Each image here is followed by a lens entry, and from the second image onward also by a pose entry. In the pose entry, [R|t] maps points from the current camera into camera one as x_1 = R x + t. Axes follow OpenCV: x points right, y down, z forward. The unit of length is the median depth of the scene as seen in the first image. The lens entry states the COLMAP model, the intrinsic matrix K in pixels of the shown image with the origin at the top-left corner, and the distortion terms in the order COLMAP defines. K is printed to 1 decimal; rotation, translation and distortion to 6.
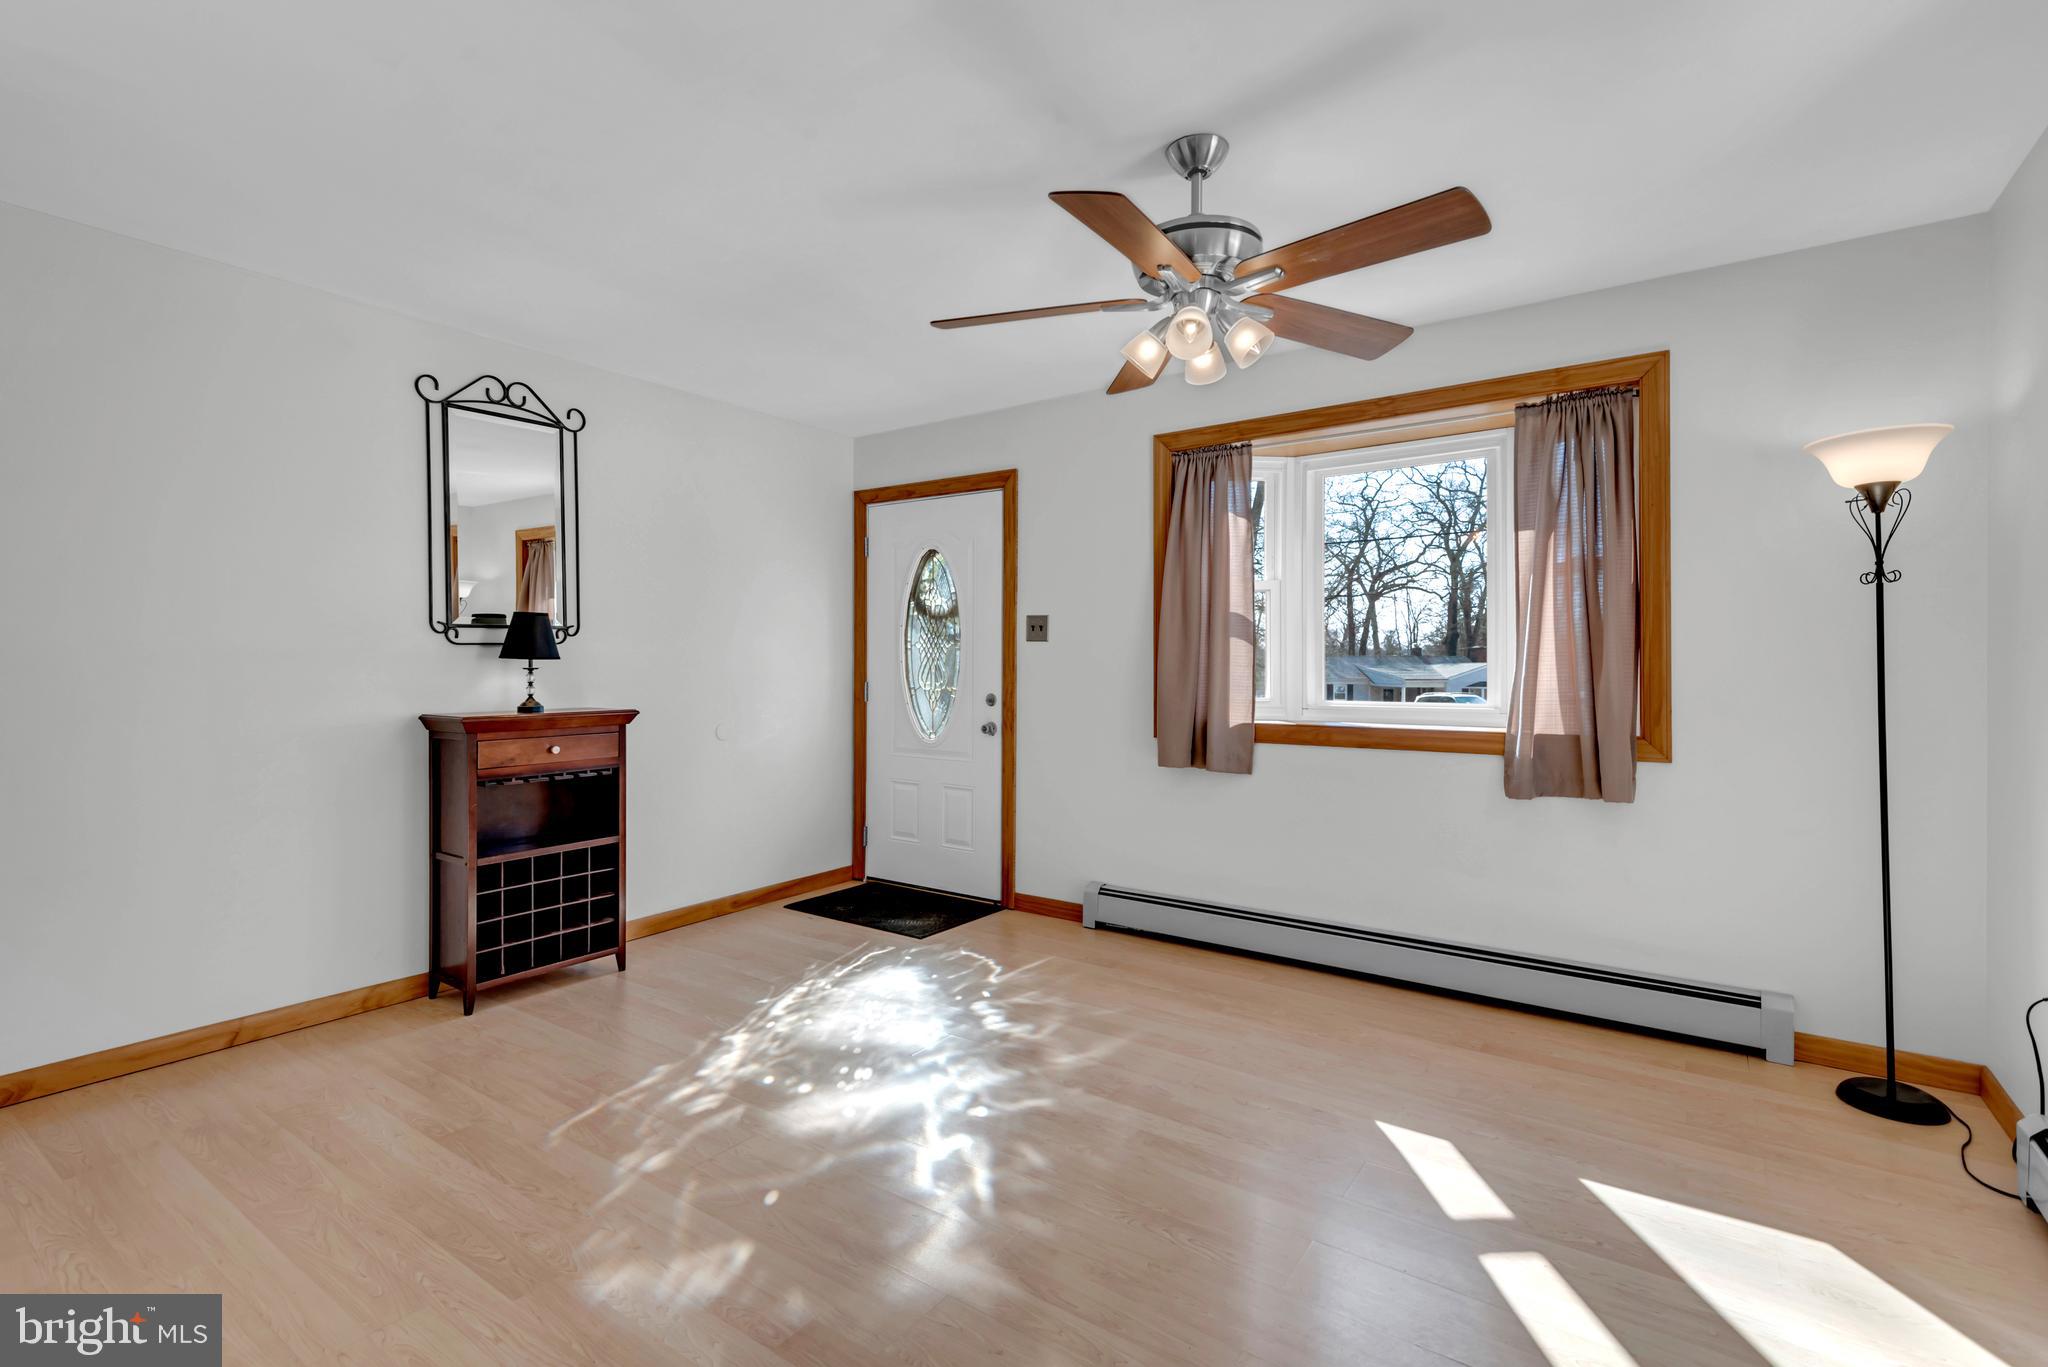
lens RADIAL K [[930.5, 0, 1019.7], [0, 930.5, 666.6], [0, 0, 1]] dist [0.022071, -0.002961]
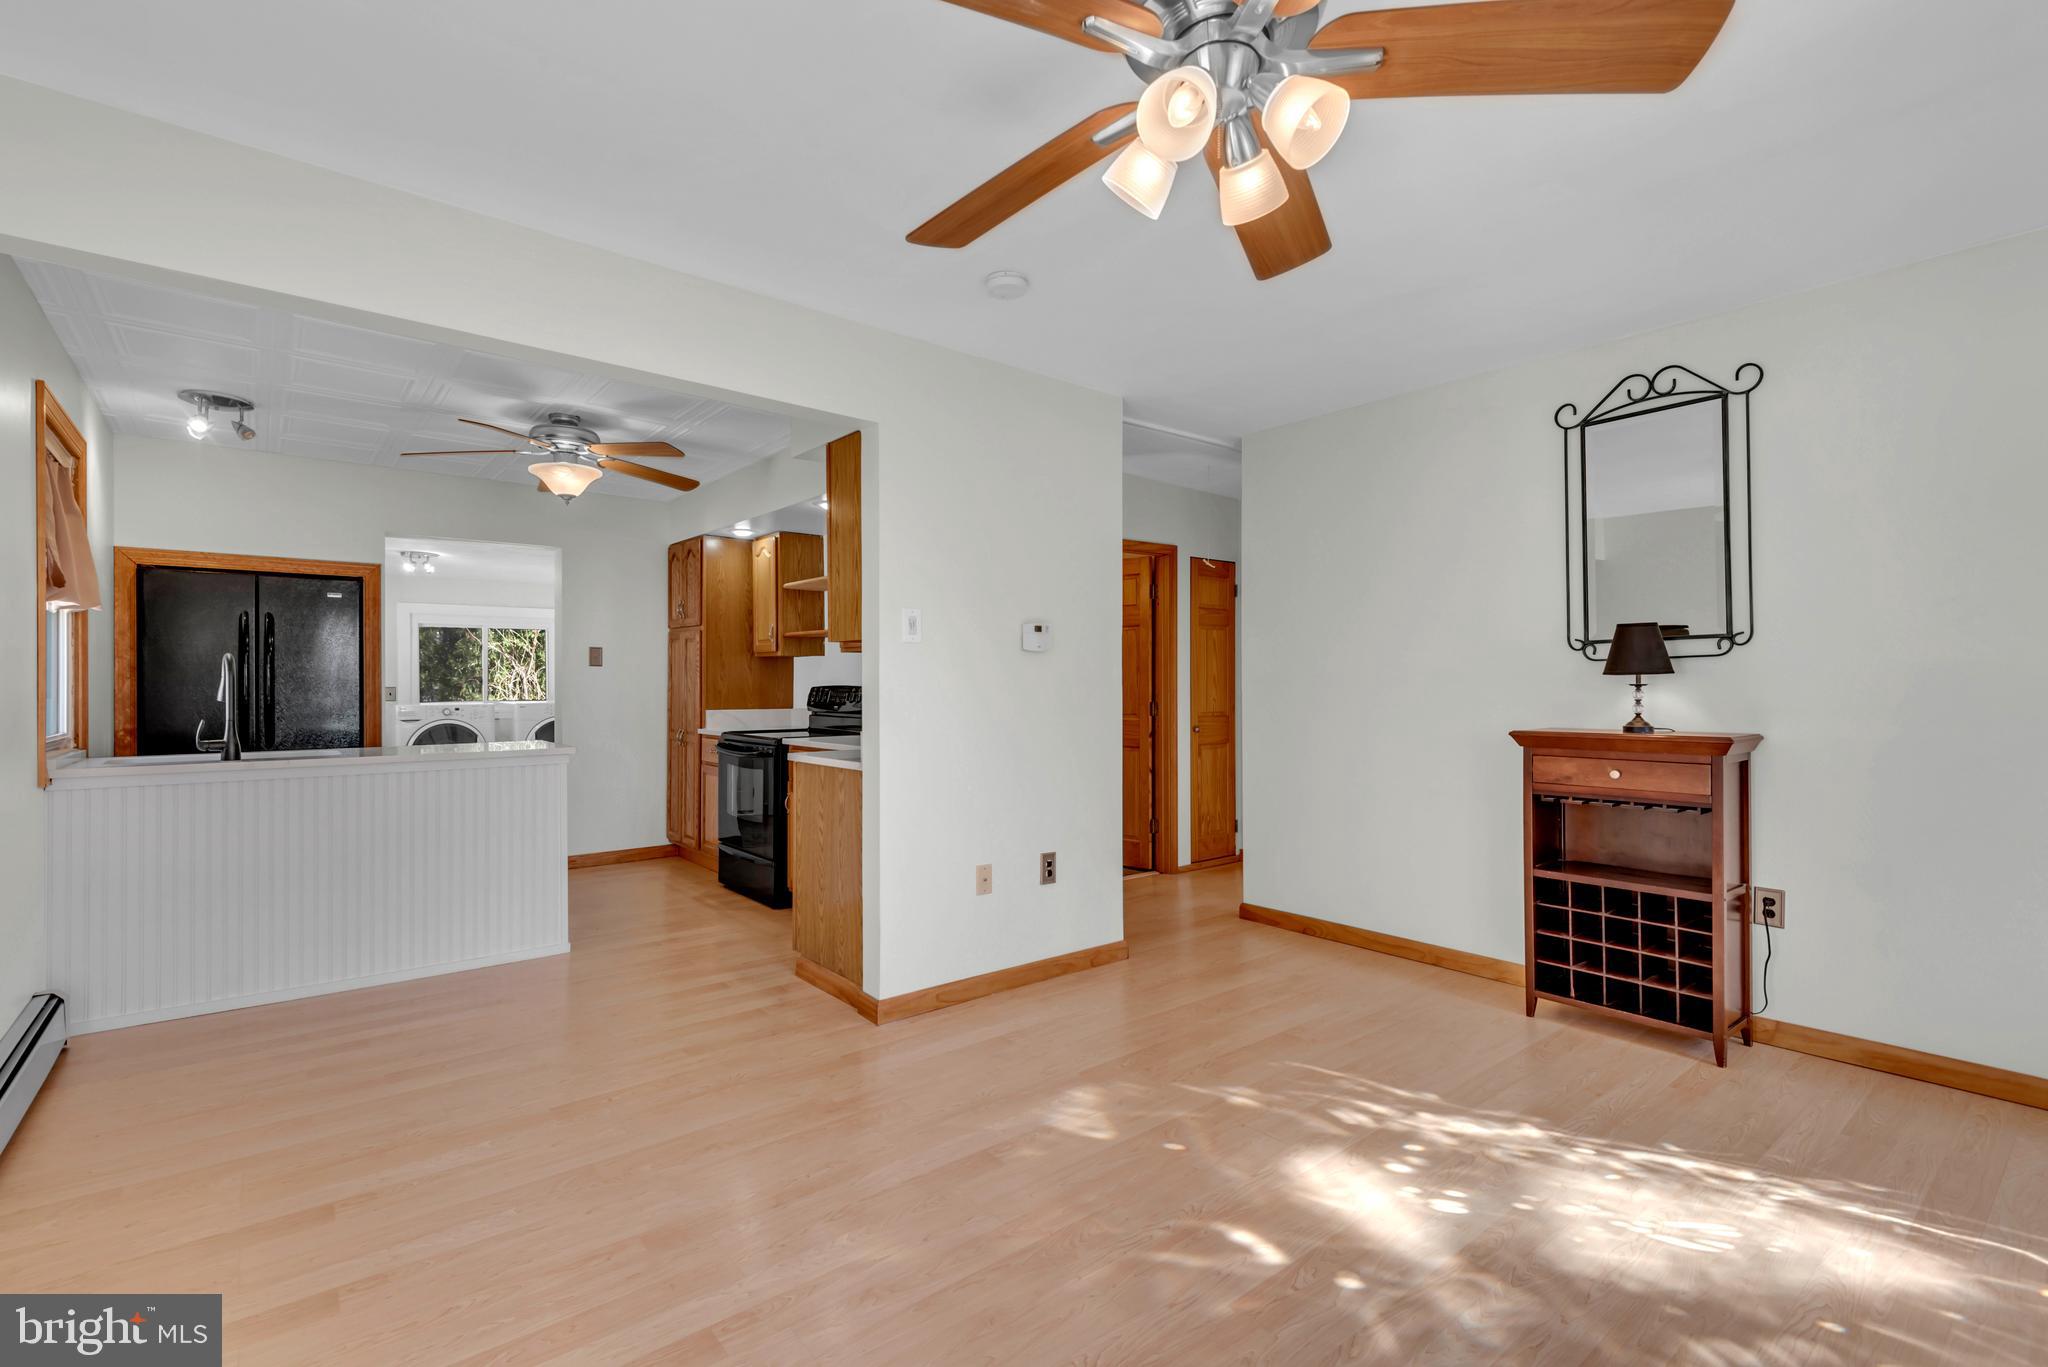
lens RADIAL K [[930.5, 0, 1012.3], [0, 930.5, 687.6], [0, 0, 1]] dist [0.022071, -0.002961]
pose [[-0.275664, 0.002227, -0.961252, 0.547470], [0.001088, 0.999997, 0.002004, 0.002359], [0.961254, -0.000493, -0.275665, 0.695341]]
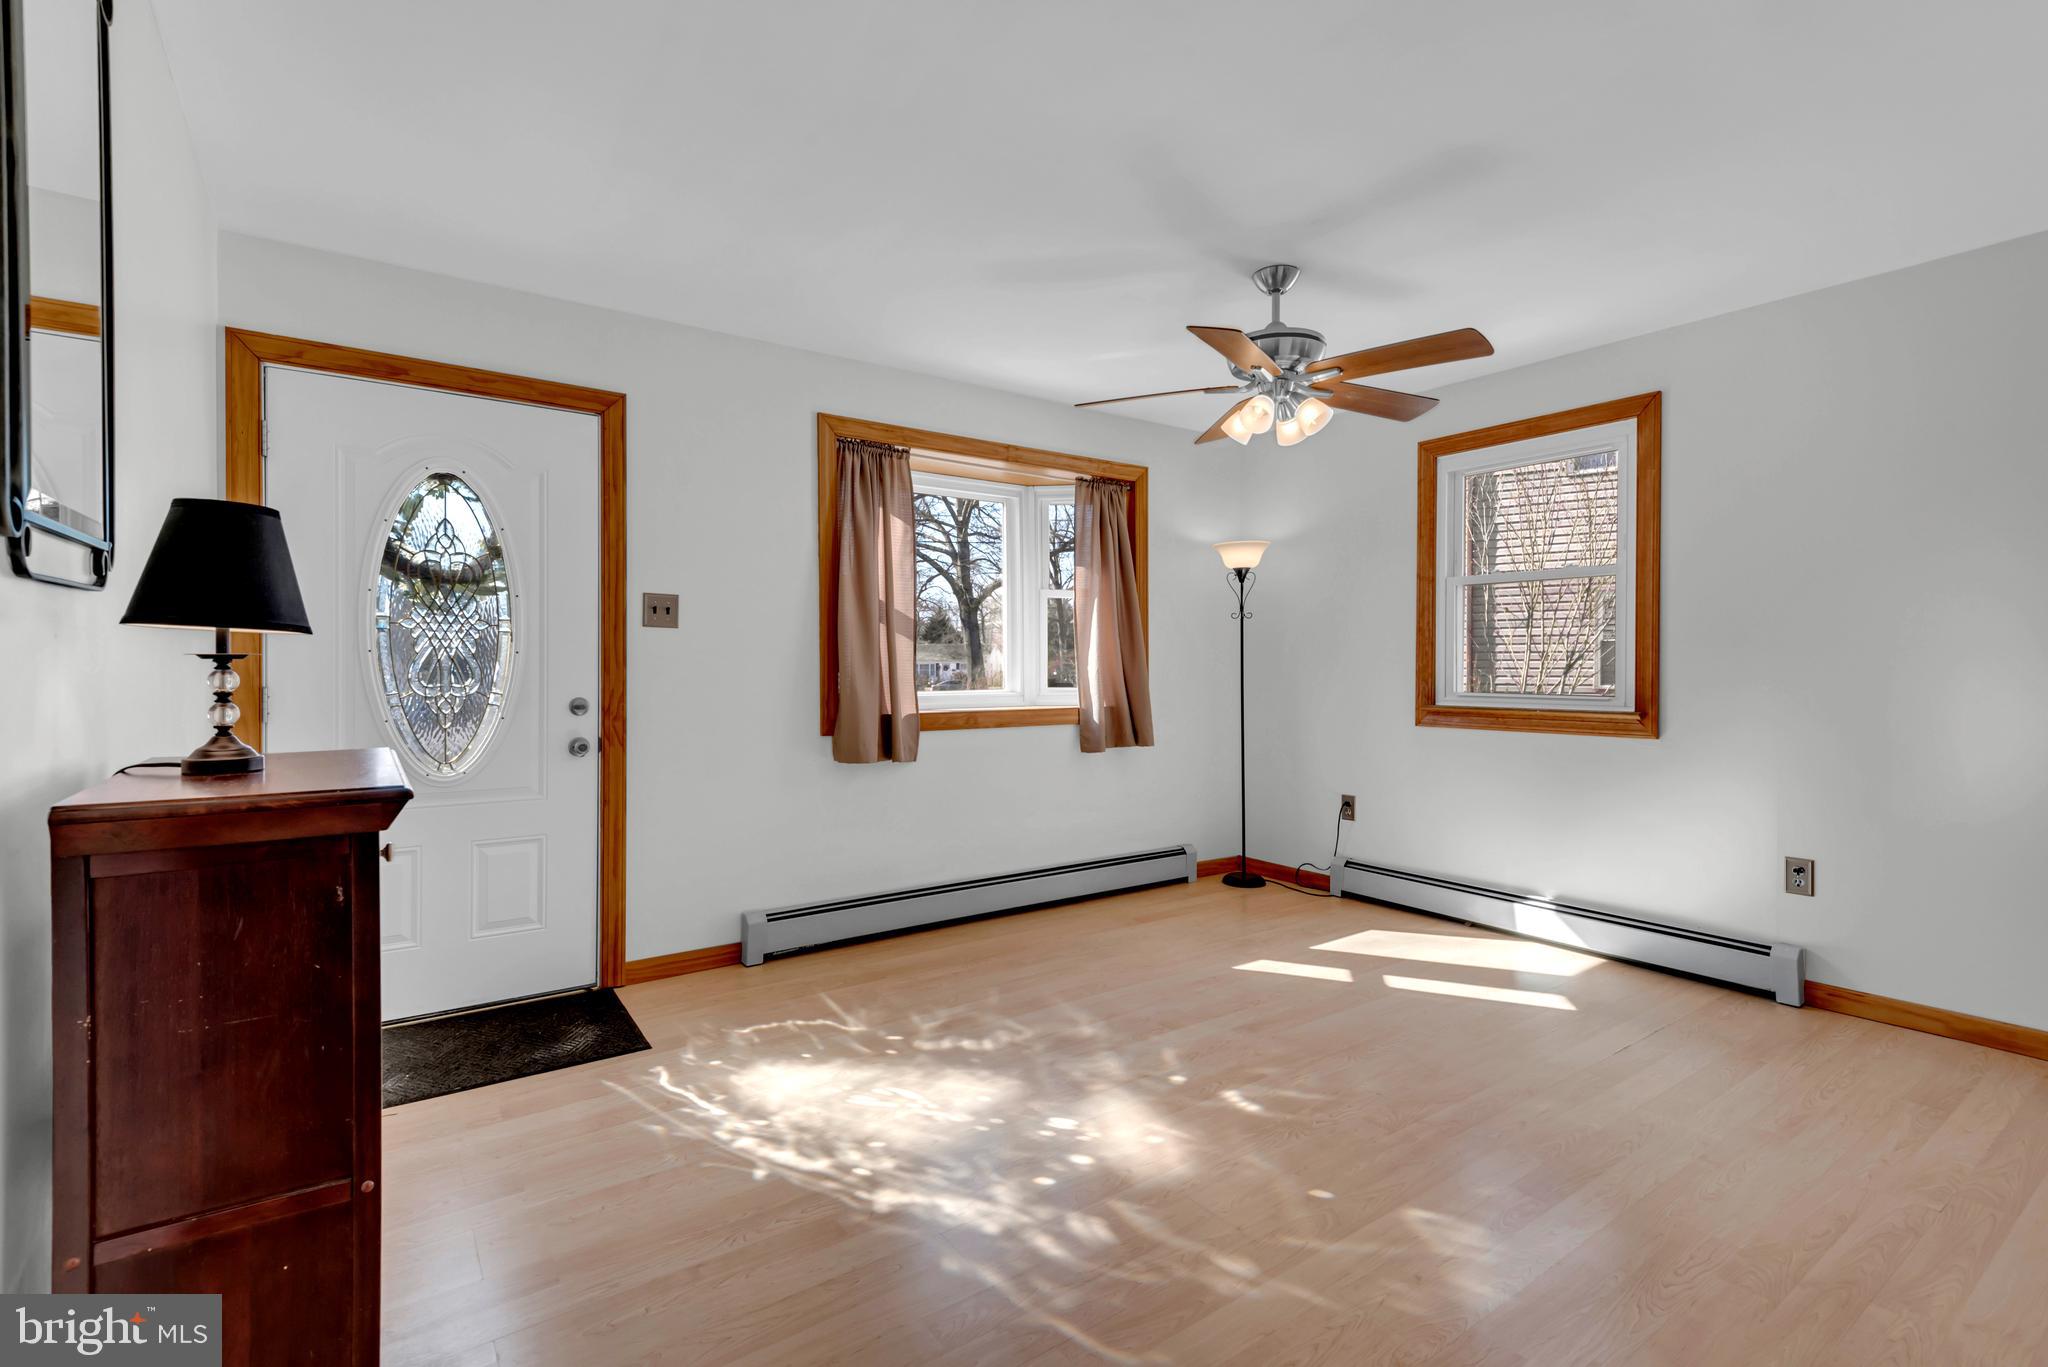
lens RADIAL K [[930.5, 0, 1007.5], [0, 930.5, 671.2], [0, 0, 1]] dist [0.022071, -0.002961]
pose [[0.334687, -0.006161, 0.942309, -0.804906], [0.001825, 0.999981, 0.005890, 0.006825], [-0.942328, -0.000252, 0.334692, 0.606772]]
